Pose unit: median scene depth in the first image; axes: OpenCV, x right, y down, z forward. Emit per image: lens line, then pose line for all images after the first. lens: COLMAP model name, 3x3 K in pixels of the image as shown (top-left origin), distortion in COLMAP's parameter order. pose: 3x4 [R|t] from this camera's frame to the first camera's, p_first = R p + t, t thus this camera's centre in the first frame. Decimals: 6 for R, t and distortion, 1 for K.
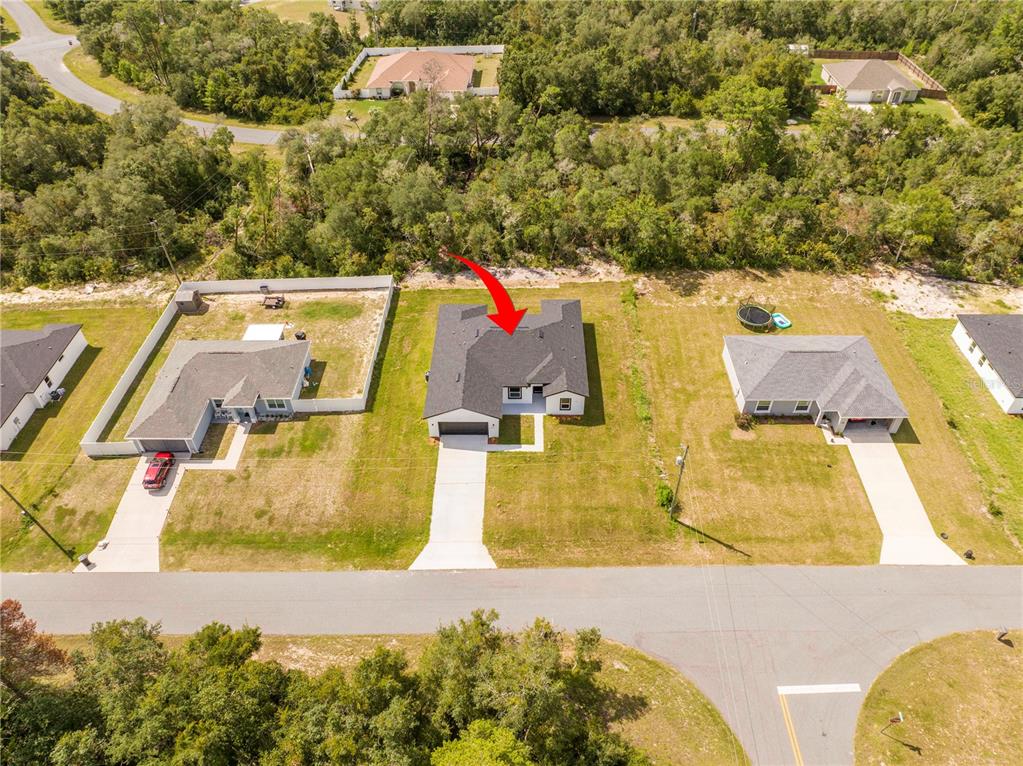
lens RADIAL K [[728.2, 0, 510.1], [0, 728.2, 382.4], [0, 0, 1]] dist [-0.040093, 0.005738]
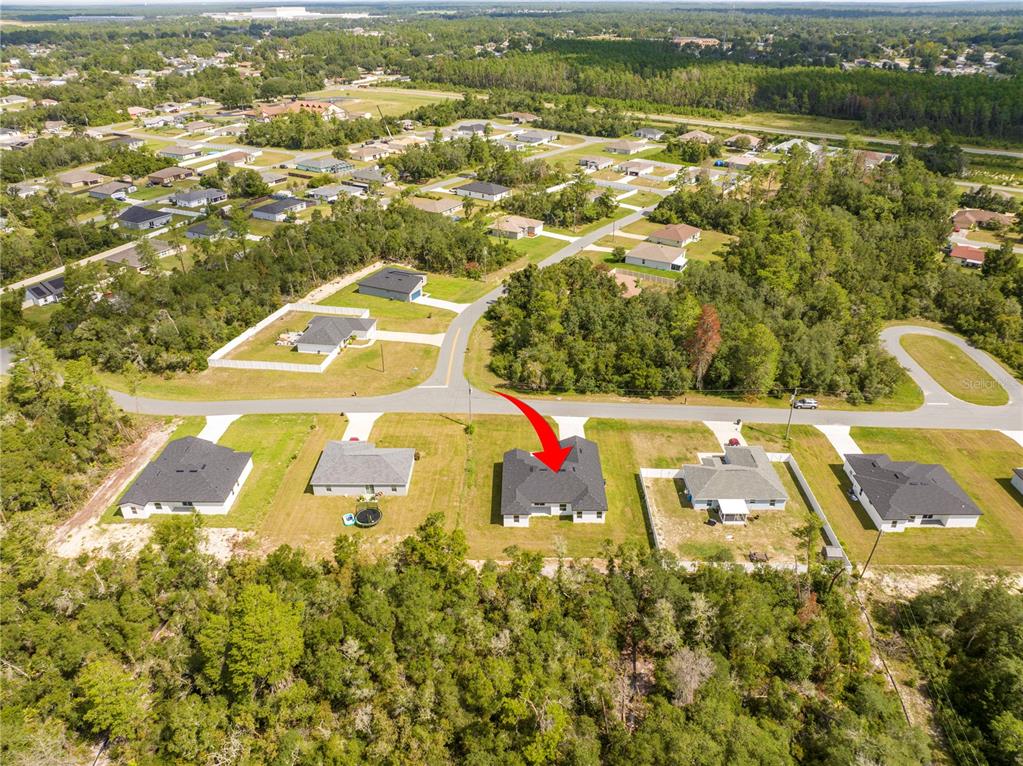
lens RADIAL K [[728.2, 0, 510.1], [0, 728.2, 382.4], [0, 0, 1]] dist [-0.040093, 0.005738]
pose [[-0.999923, 0.012241, 0.002097, 0.068384], [0.005927, 0.321978, 0.946729, -1.285999], [0.010914, 0.946668, -0.322026, 1.080868]]
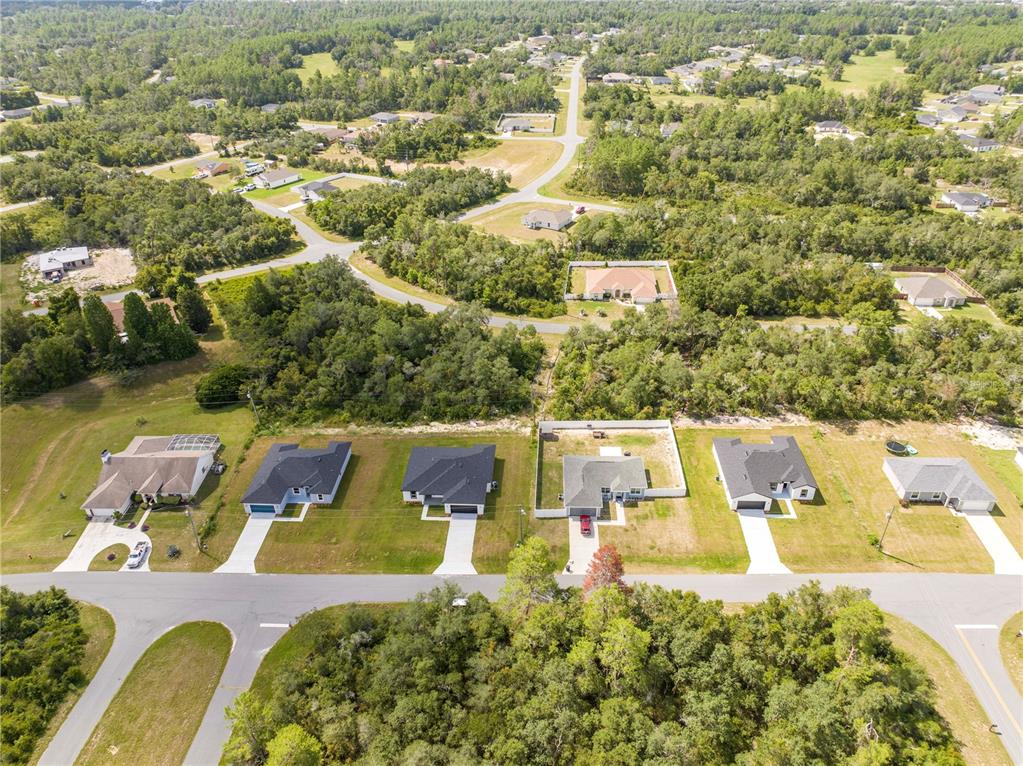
lens RADIAL K [[728.2, 0, 510.1], [0, 728.2, 382.4], [0, 0, 1]] dist [-0.040093, 0.005738]
pose [[0.999425, 0.015246, -0.030281, -0.470488], [-0.020876, 0.980518, -0.195318, 0.098959], [0.026713, 0.195838, 0.980272, -0.645371]]
